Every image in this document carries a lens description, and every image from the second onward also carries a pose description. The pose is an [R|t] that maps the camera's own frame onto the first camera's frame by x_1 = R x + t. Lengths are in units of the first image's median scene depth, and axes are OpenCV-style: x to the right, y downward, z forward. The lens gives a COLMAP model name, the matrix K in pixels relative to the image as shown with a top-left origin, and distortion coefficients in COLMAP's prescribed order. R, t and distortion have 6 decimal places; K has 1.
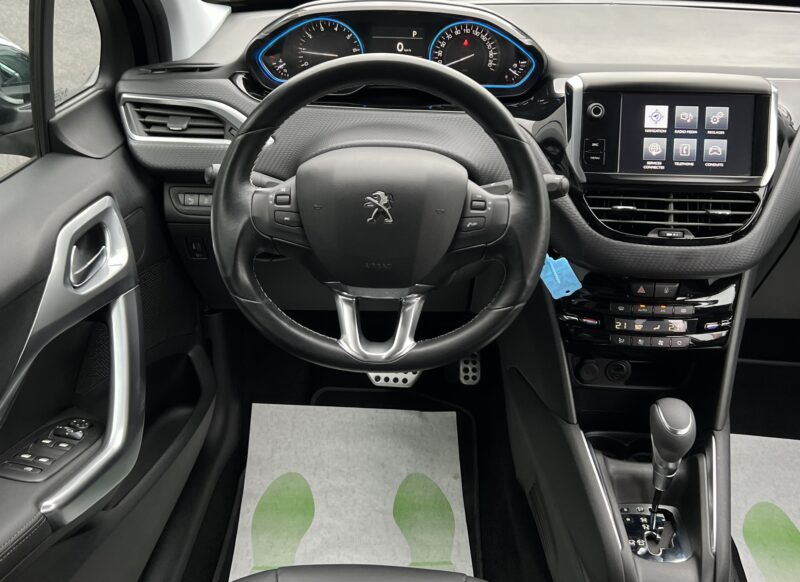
lens RADIAL K [[861.6, 0, 400.4], [0, 861.6, 273.5], [0, 0, 1]] dist [0.078007, 0.000000]
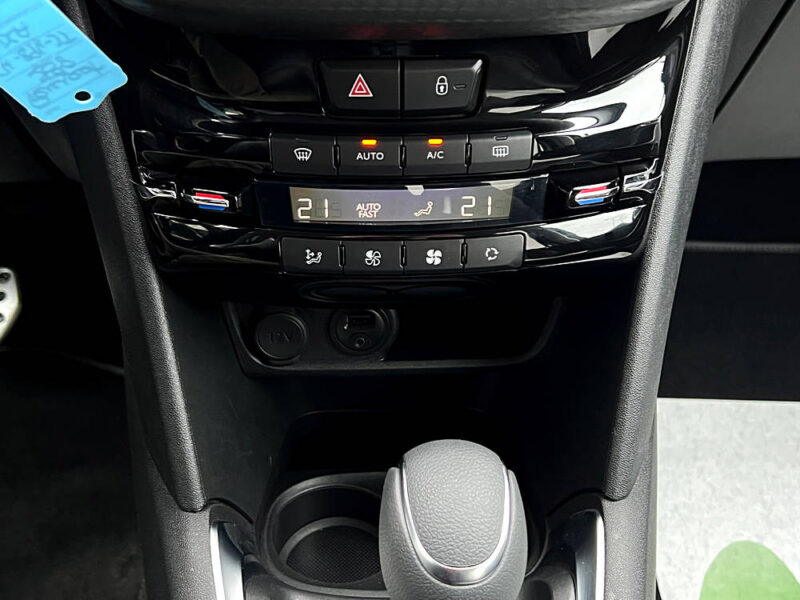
lens RADIAL K [[949.9, 0, 406.0], [0, 949.9, 300.8], [0, 0, 1]] dist [0.144695, 0.000000]
pose [[0.997291, -0.053342, 0.050656, 0.271485], [0.043490, 0.982919, 0.178824, 0.032750], [-0.059329, -0.176136, 0.982576, 0.657221]]
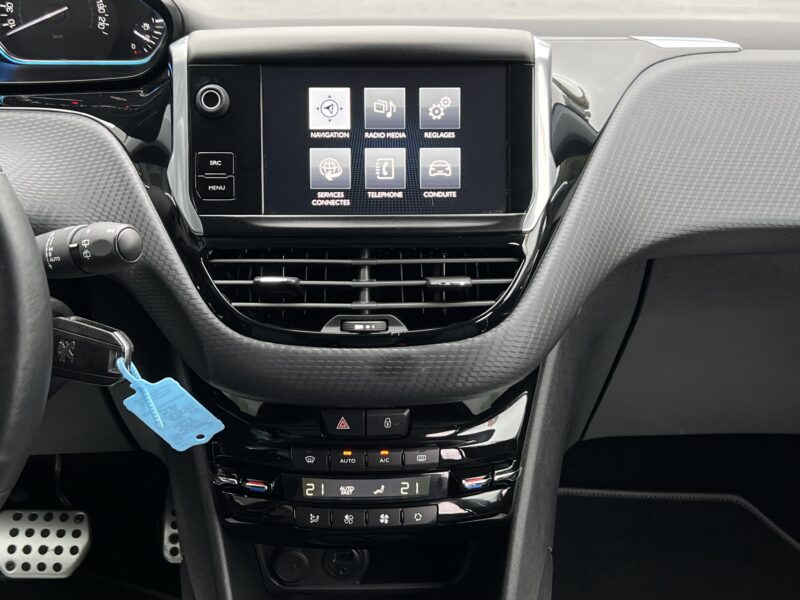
lens RADIAL K [[1083.6, 0, 399.9], [0, 1083.6, 287.1], [0, 0, 1]] dist [0.124922, 0.000000]
pose [[0.998444, -0.039470, 0.039402, 0.288701], [0.040760, 0.998641, -0.032484, -0.043476], [-0.038067, 0.034039, 0.998695, 0.309786]]
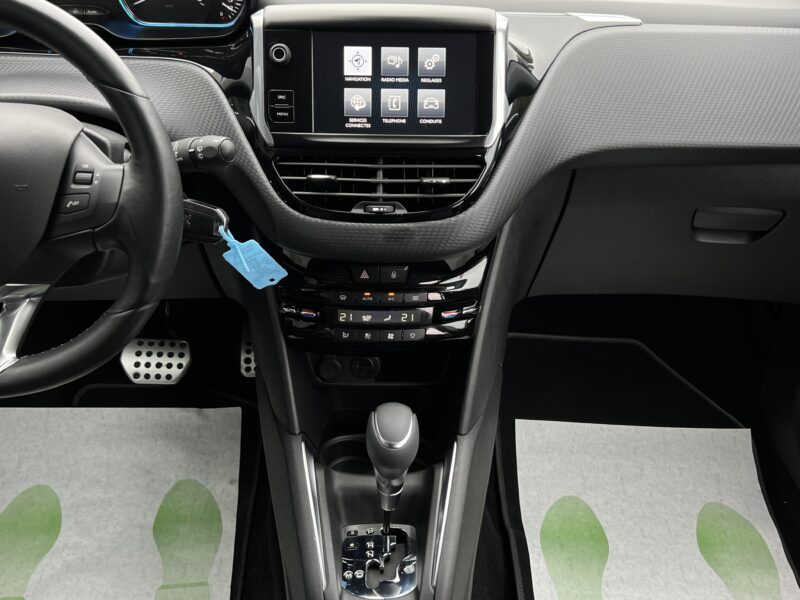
lens RADIAL K [[849.0, 0, 403.2], [0, 849.0, 301.1], [0, 0, 1]] dist [0.085151, 0.000000]
pose [[0.999139, -0.026686, 0.031752, 0.287063], [0.024036, 0.996417, 0.081084, -0.021131], [-0.033802, -0.080251, 0.996201, 0.182473]]
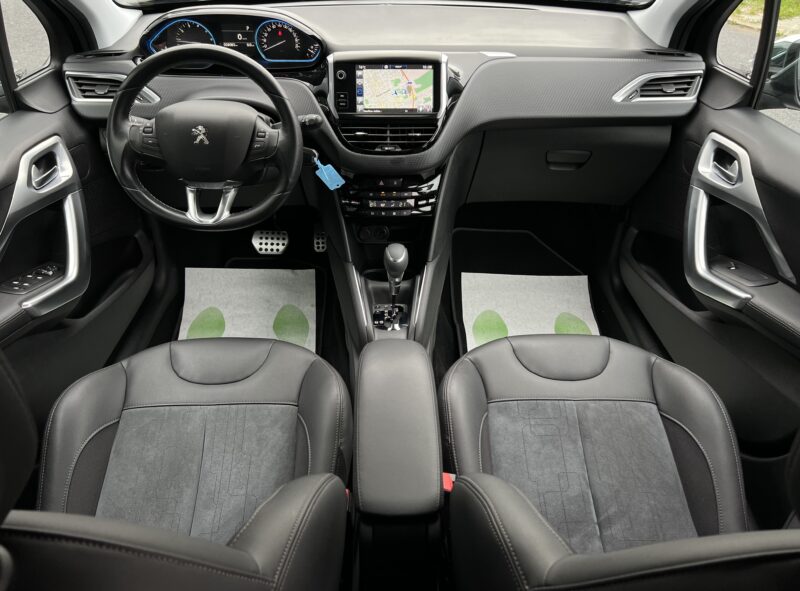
lens RADIAL K [[624.7, 0, 399.3], [0, 624.7, 296.0], [0, 0, 1]] dist [0.087772, -0.063926]
pose [[0.998794, -0.042749, 0.024133, 0.272358], [0.038841, 0.988810, 0.144032, 0.063101], [-0.030020, -0.142921, 0.989279, -0.275175]]
